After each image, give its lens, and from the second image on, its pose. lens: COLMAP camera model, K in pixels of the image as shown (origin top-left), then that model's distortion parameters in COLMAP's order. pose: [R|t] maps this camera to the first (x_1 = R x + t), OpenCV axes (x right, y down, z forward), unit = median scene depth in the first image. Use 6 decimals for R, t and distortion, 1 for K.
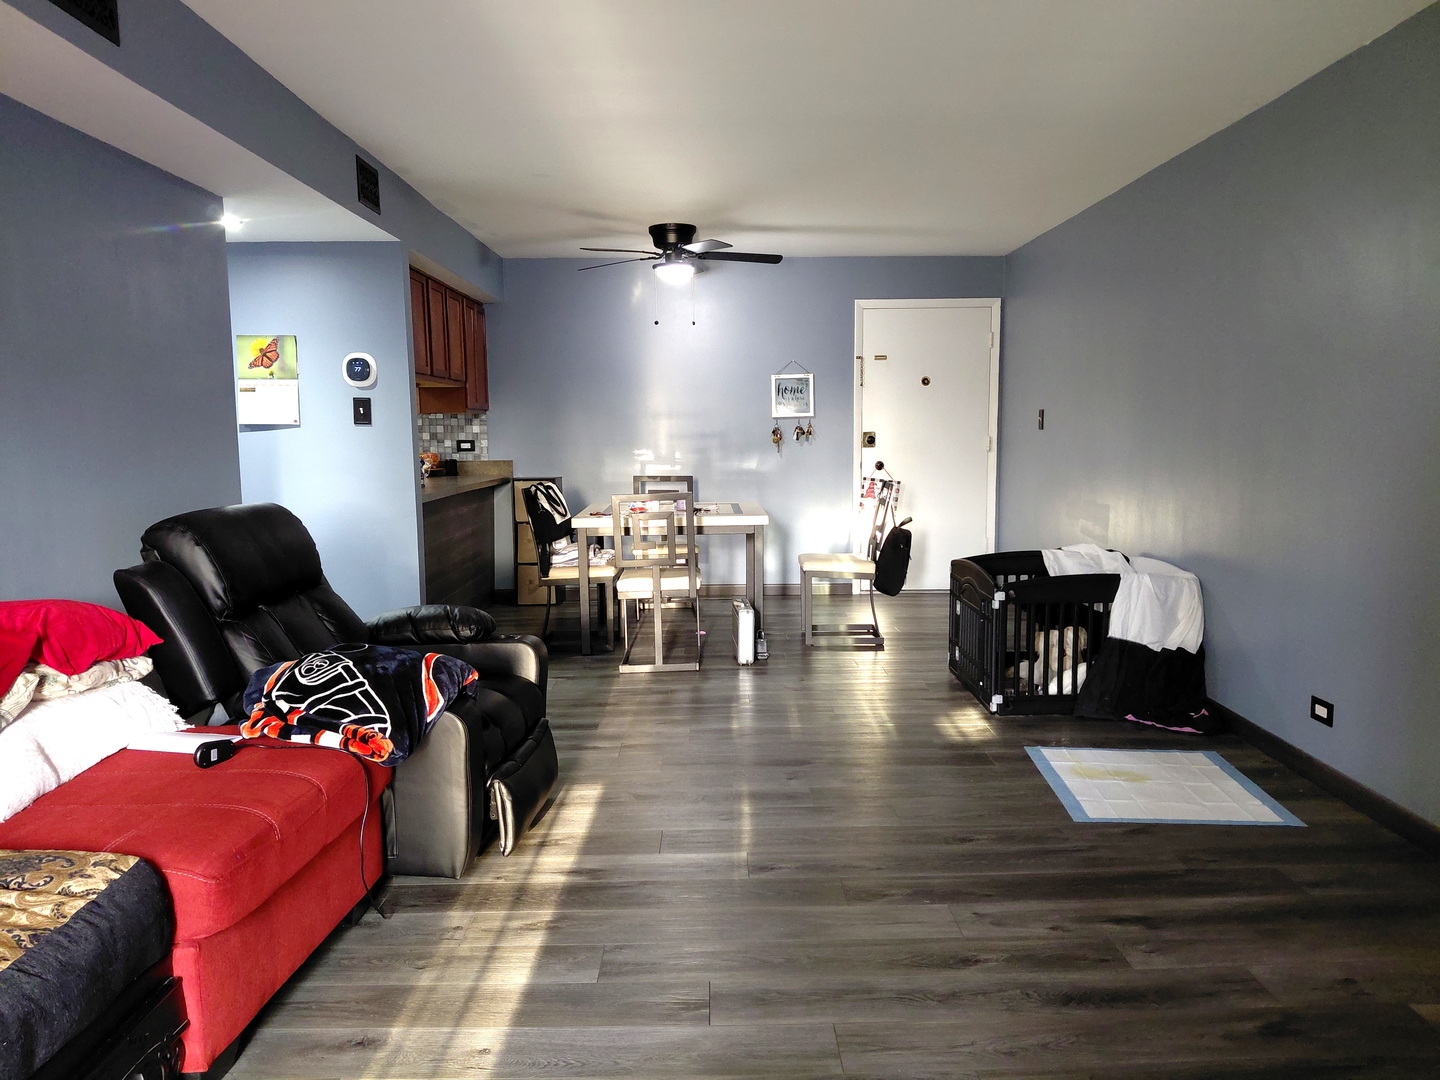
lens RADIAL K [[1055.7, 0, 734.9], [0, 1055.7, 537.3], [0, 0, 1]] dist [0.118902, -0.195051]
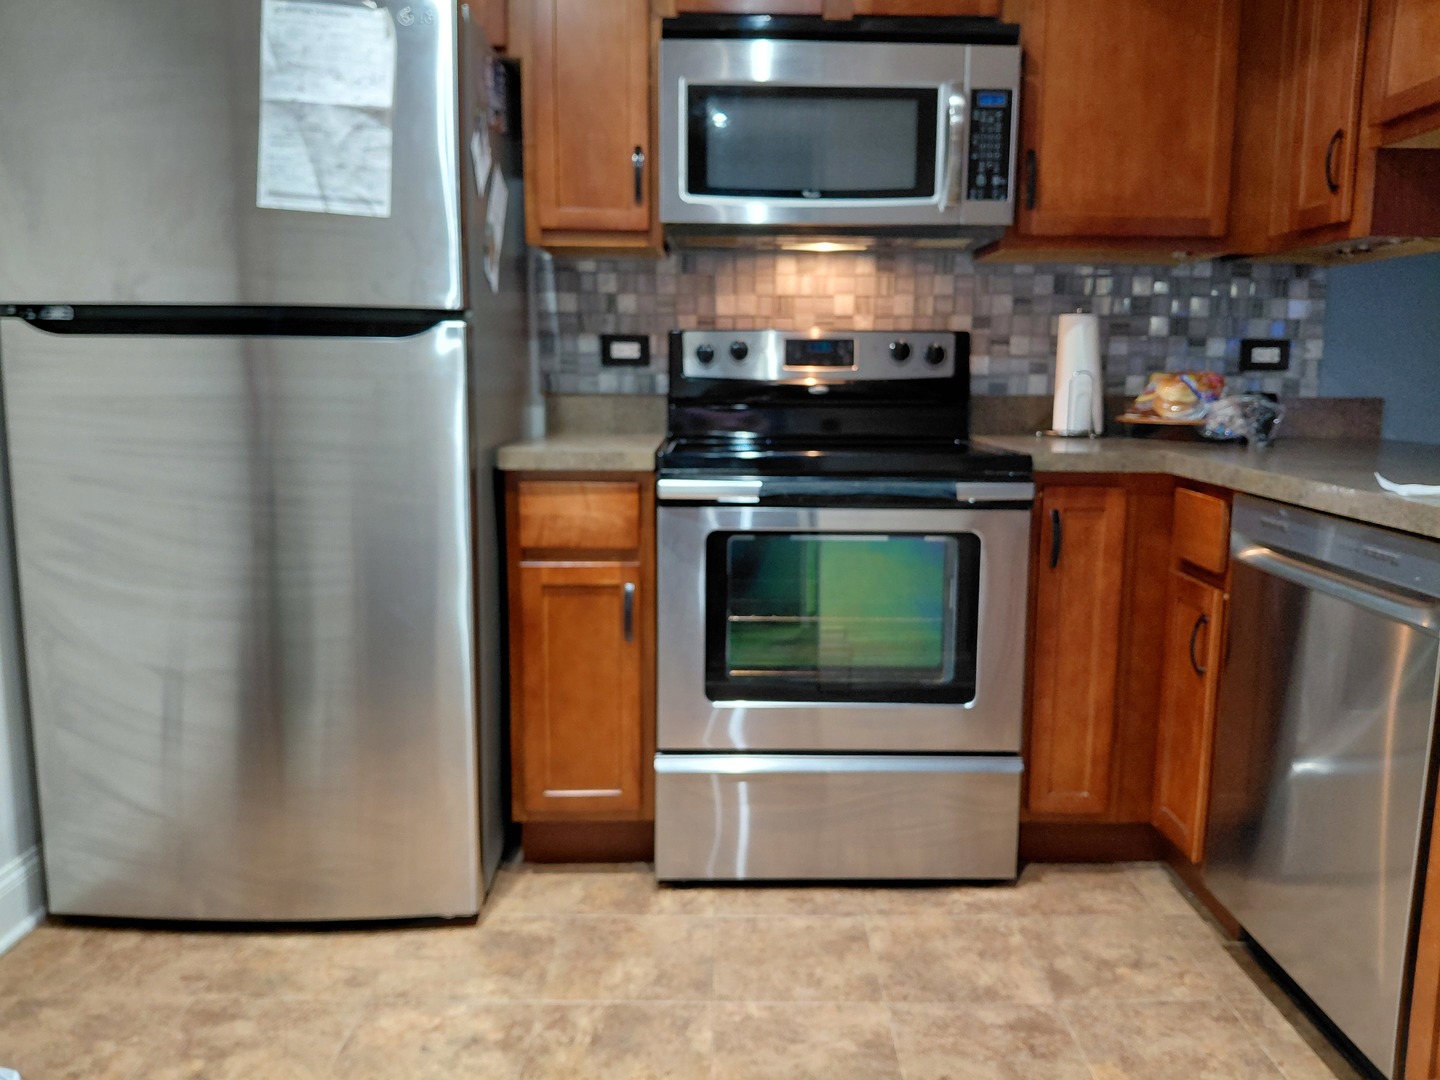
lens RADIAL K [[1103.6, 0, 678.4], [0, 1103.6, 546.0], [0, 0, 1]] dist [-0.009500, -0.005653]
pose [[0.999591, 0.019452, -0.020972, -0.662990], [-0.018510, 0.998850, 0.044226, -0.052174], [0.021809, -0.043820, 0.998801, 0.936494]]
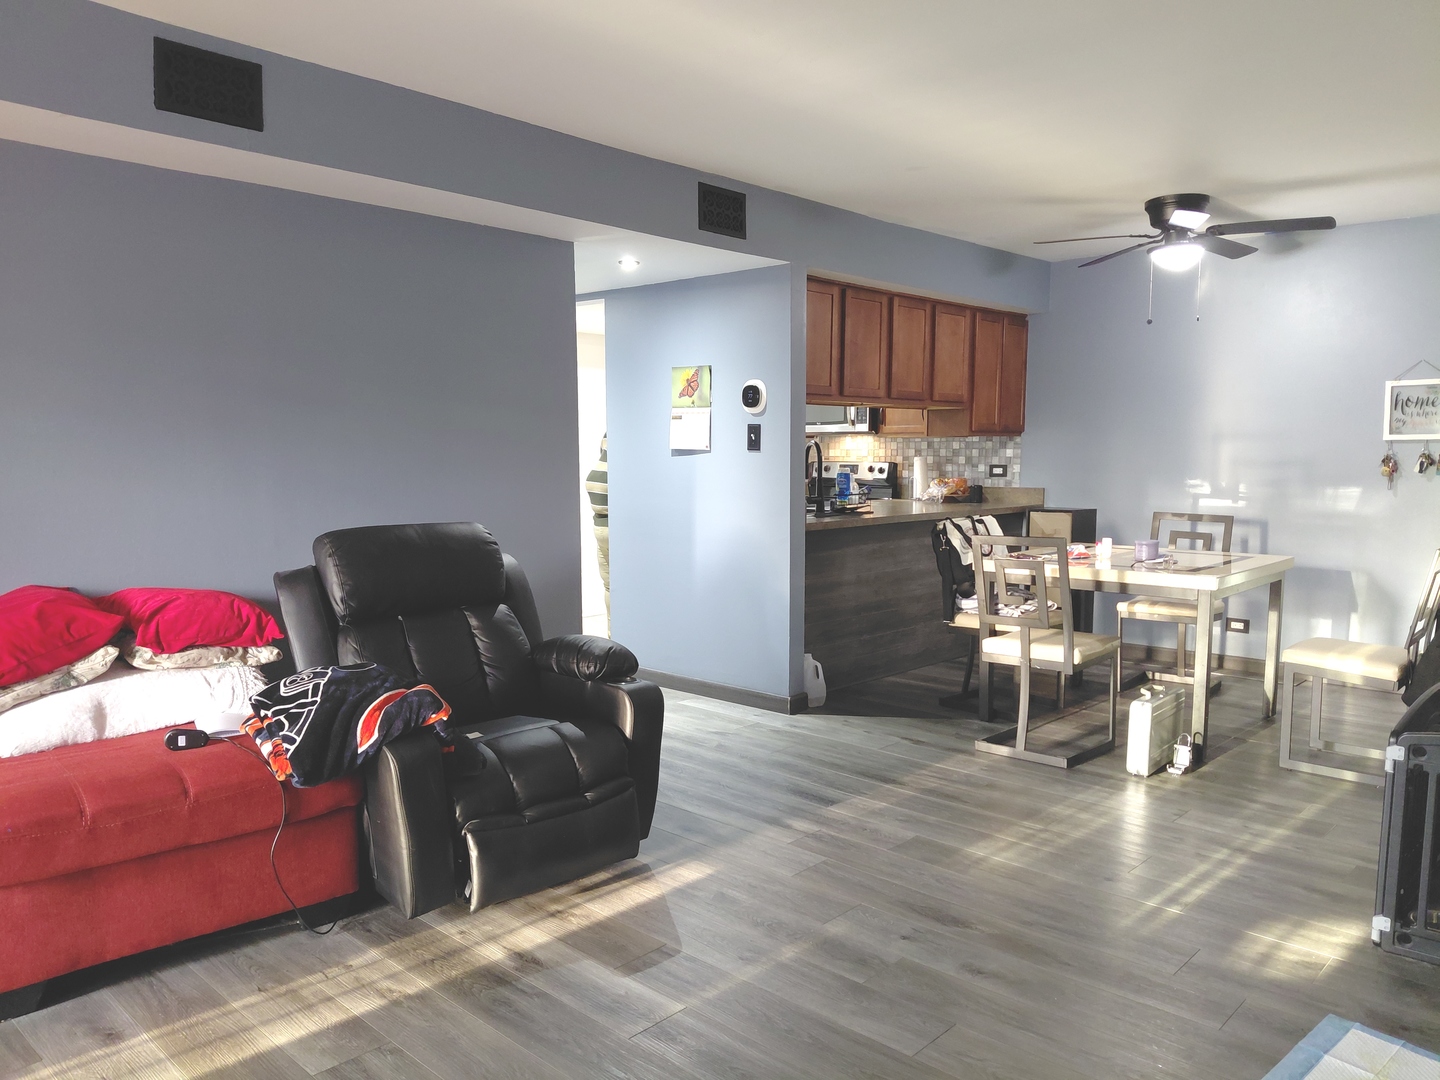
lens RADIAL K [[1055.7, 0, 734.9], [0, 1055.7, 537.3], [0, 0, 1]] dist [0.118902, -0.195051]
pose [[0.715218, 0.068067, -0.695579, 0.343030], [-0.079481, 0.996711, 0.015810, -0.037730], [0.694368, 0.043978, 0.718275, 0.274582]]
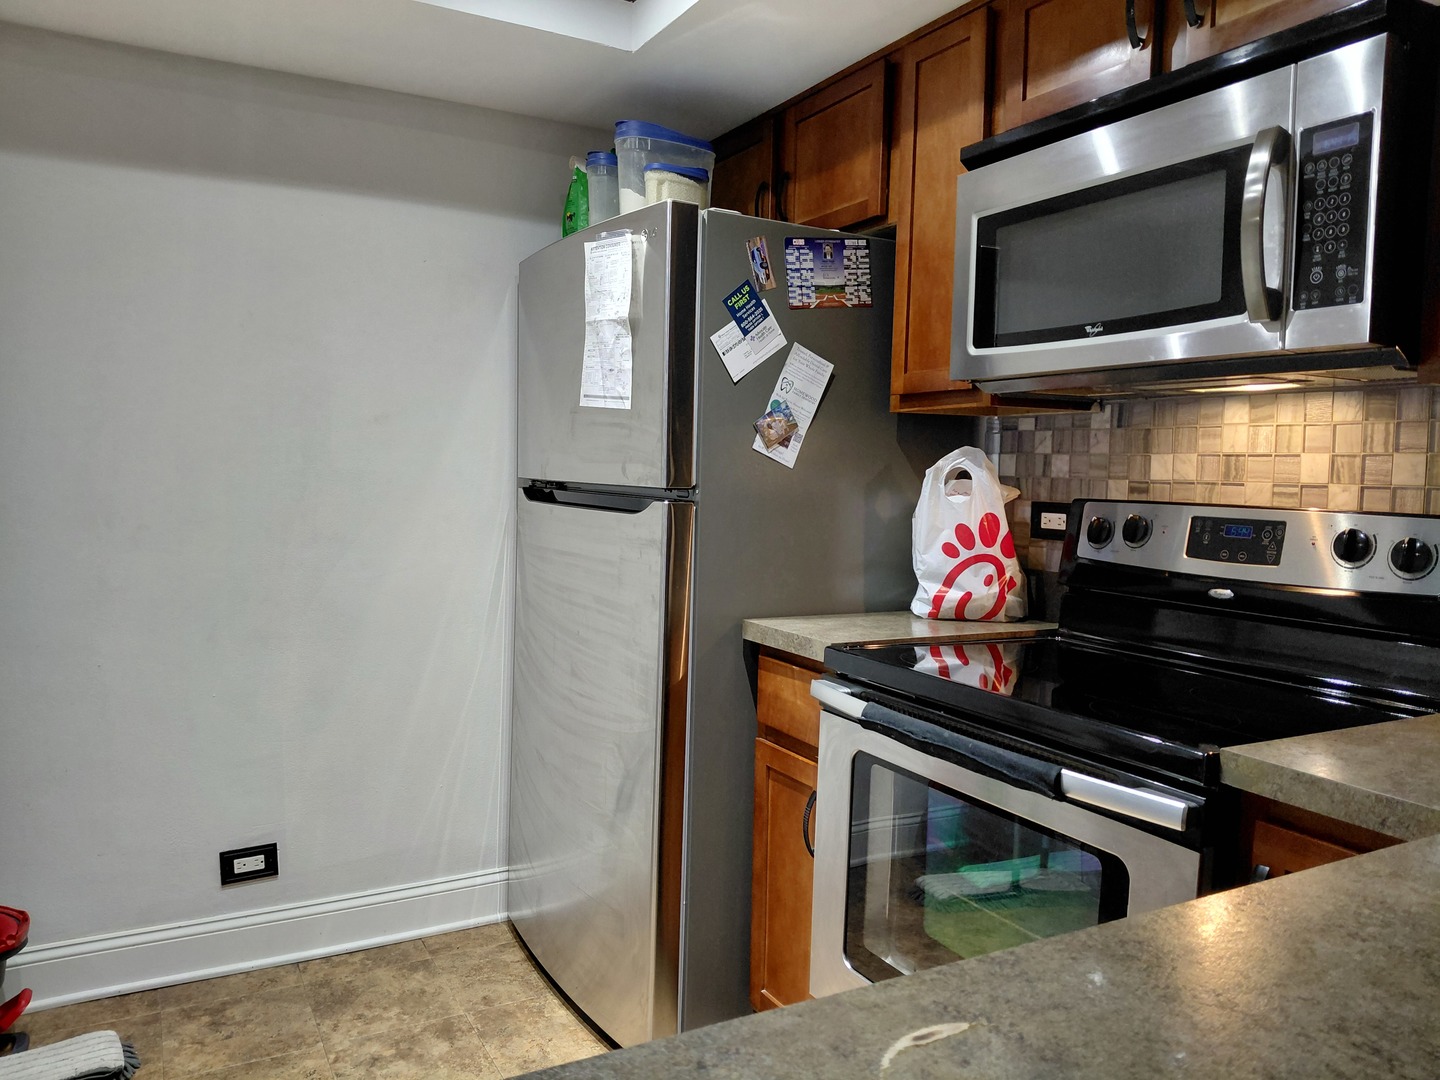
lens RADIAL K [[1055.7, 0, 734.9], [0, 1055.7, 537.3], [0, 0, 1]] dist [0.118902, -0.195051]
pose [[0.464984, 0.078684, -0.881815, -0.370774], [-0.121239, 0.992318, 0.024615, -0.113548], [0.876978, 0.095465, 0.470952, 1.167533]]
